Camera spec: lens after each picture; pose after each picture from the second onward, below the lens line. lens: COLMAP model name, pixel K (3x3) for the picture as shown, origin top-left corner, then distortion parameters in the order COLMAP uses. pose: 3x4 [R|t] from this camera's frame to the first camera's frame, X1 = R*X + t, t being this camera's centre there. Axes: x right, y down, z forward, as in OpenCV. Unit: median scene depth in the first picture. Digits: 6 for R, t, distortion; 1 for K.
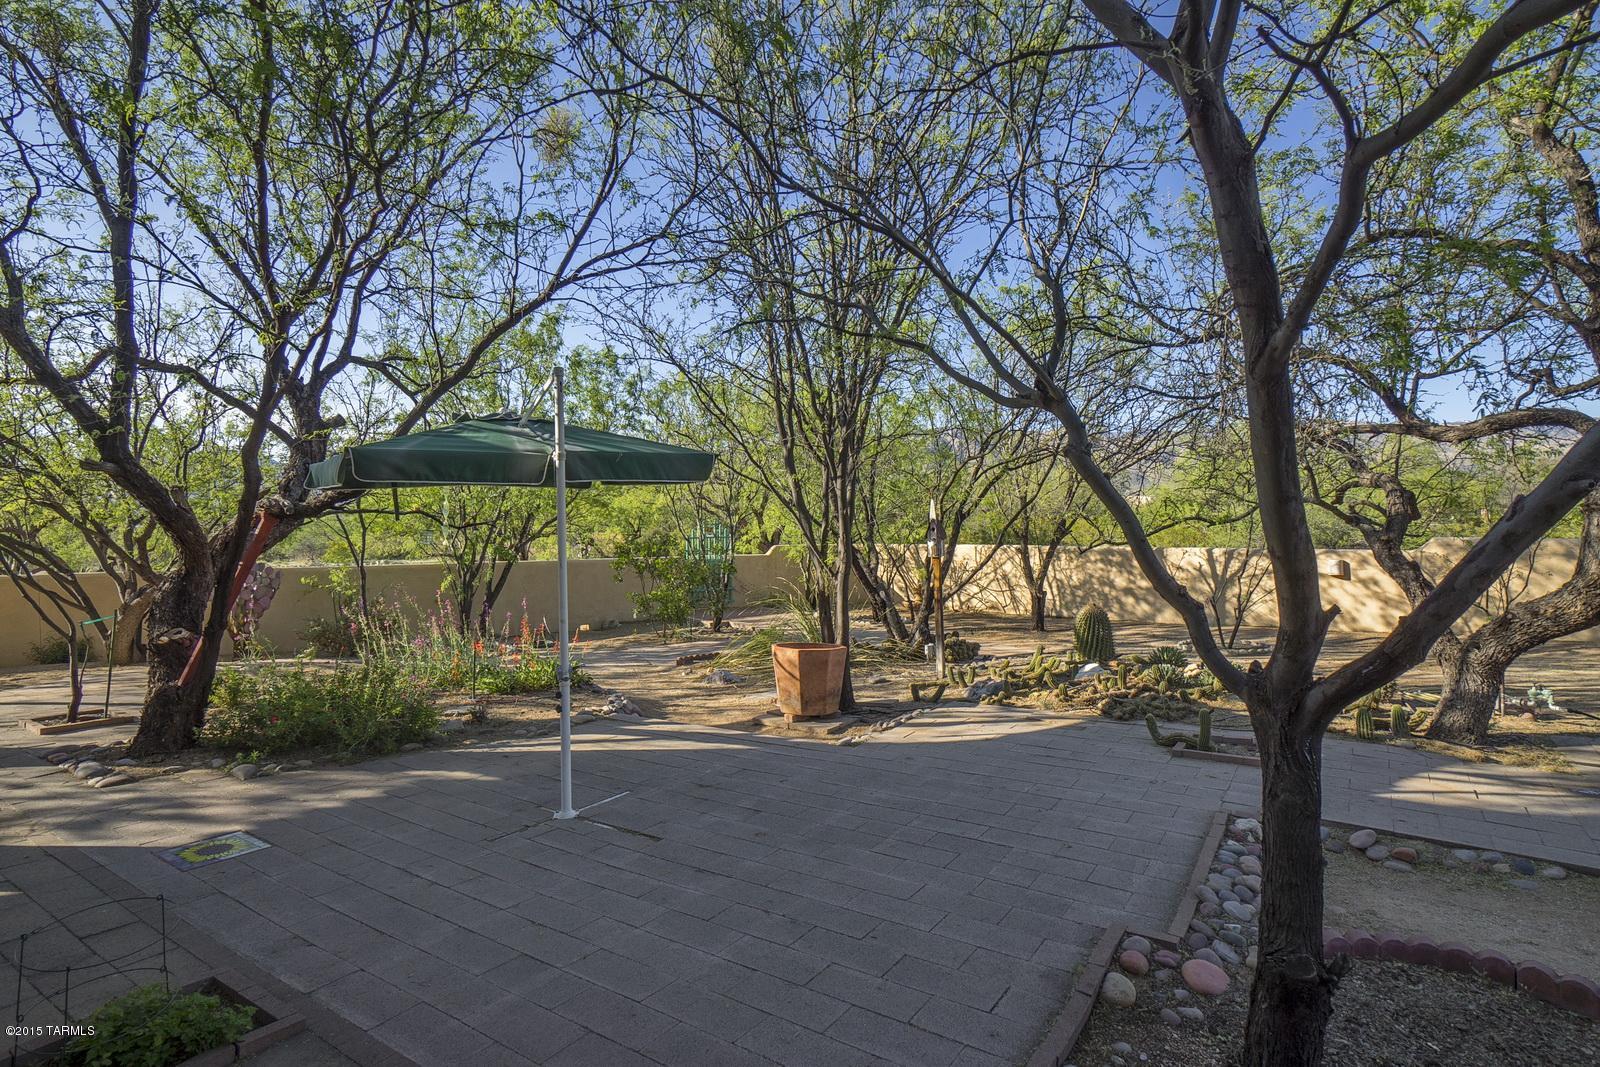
lens RADIAL K [[826.6, 0, 801.9], [0, 826.6, 533.7], [0, 0, 1]] dist [0.000305, 0.000070]
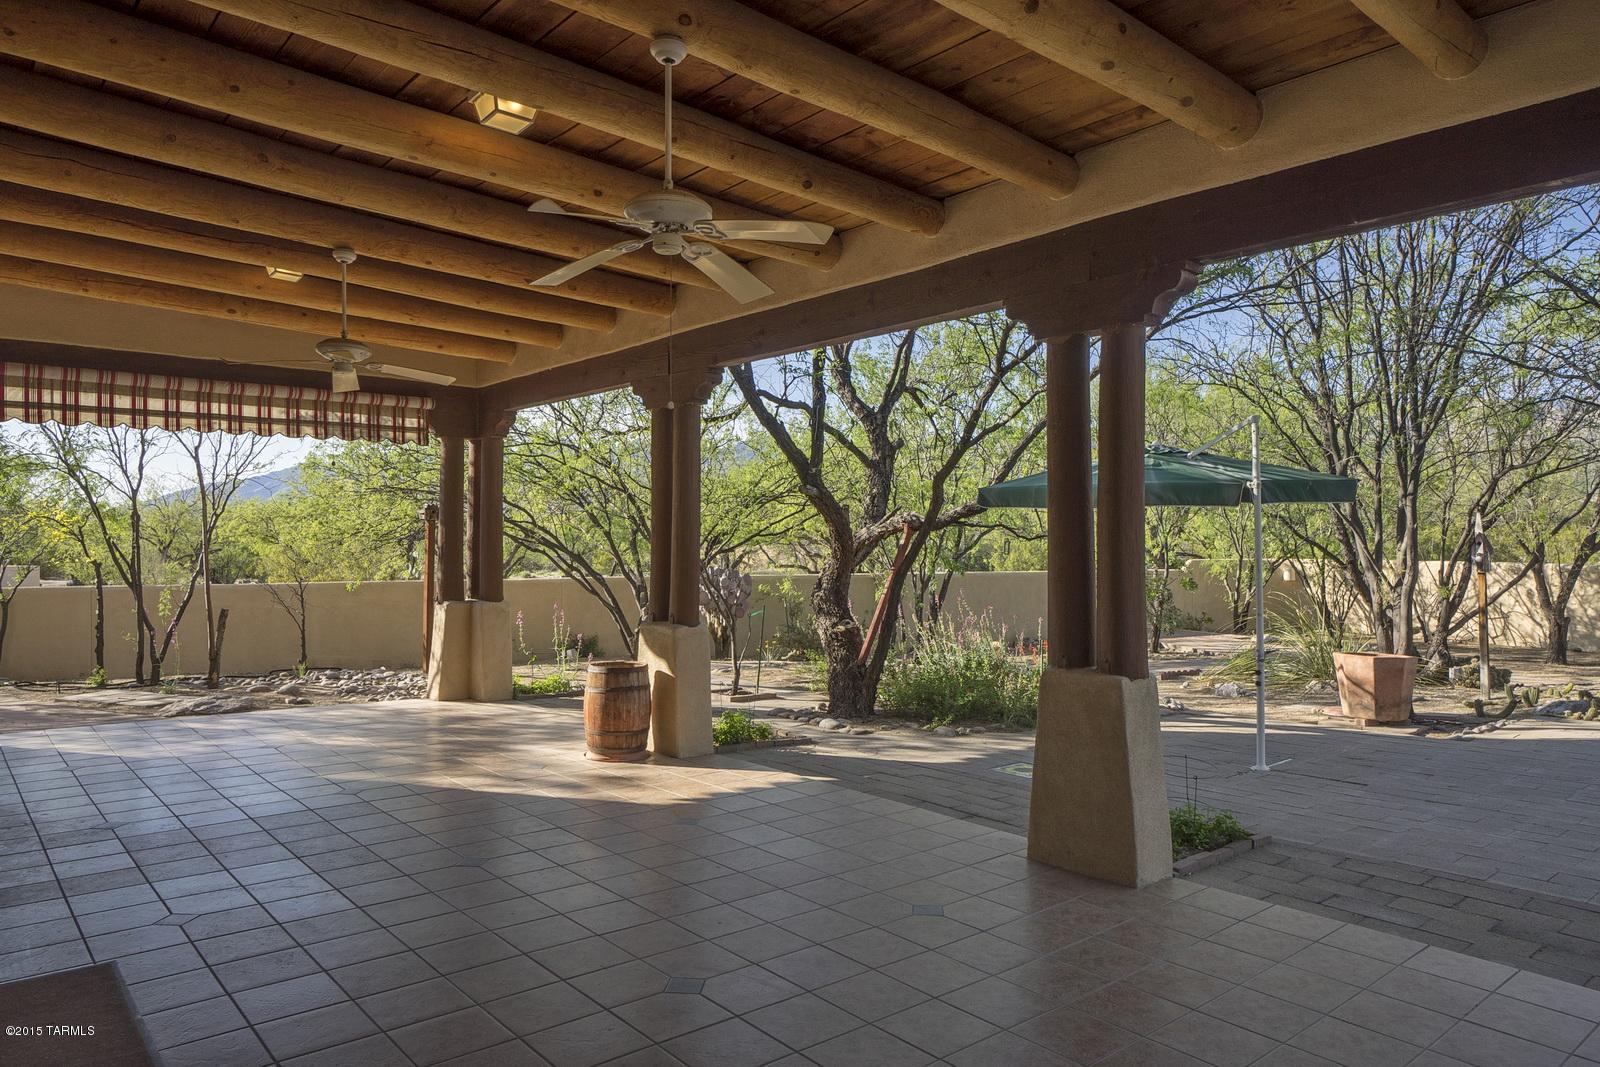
lens RADIAL K [[1037.2, 0, 799.0], [0, 1037.2, 535.4], [0, 0, 1]] dist [-0.002547, -0.000626]
pose [[0.963224, 0.005715, -0.268638, -0.341013], [-0.008455, 0.999923, -0.009043, 0.002069], [0.268565, 0.010981, 0.963199, -0.457162]]
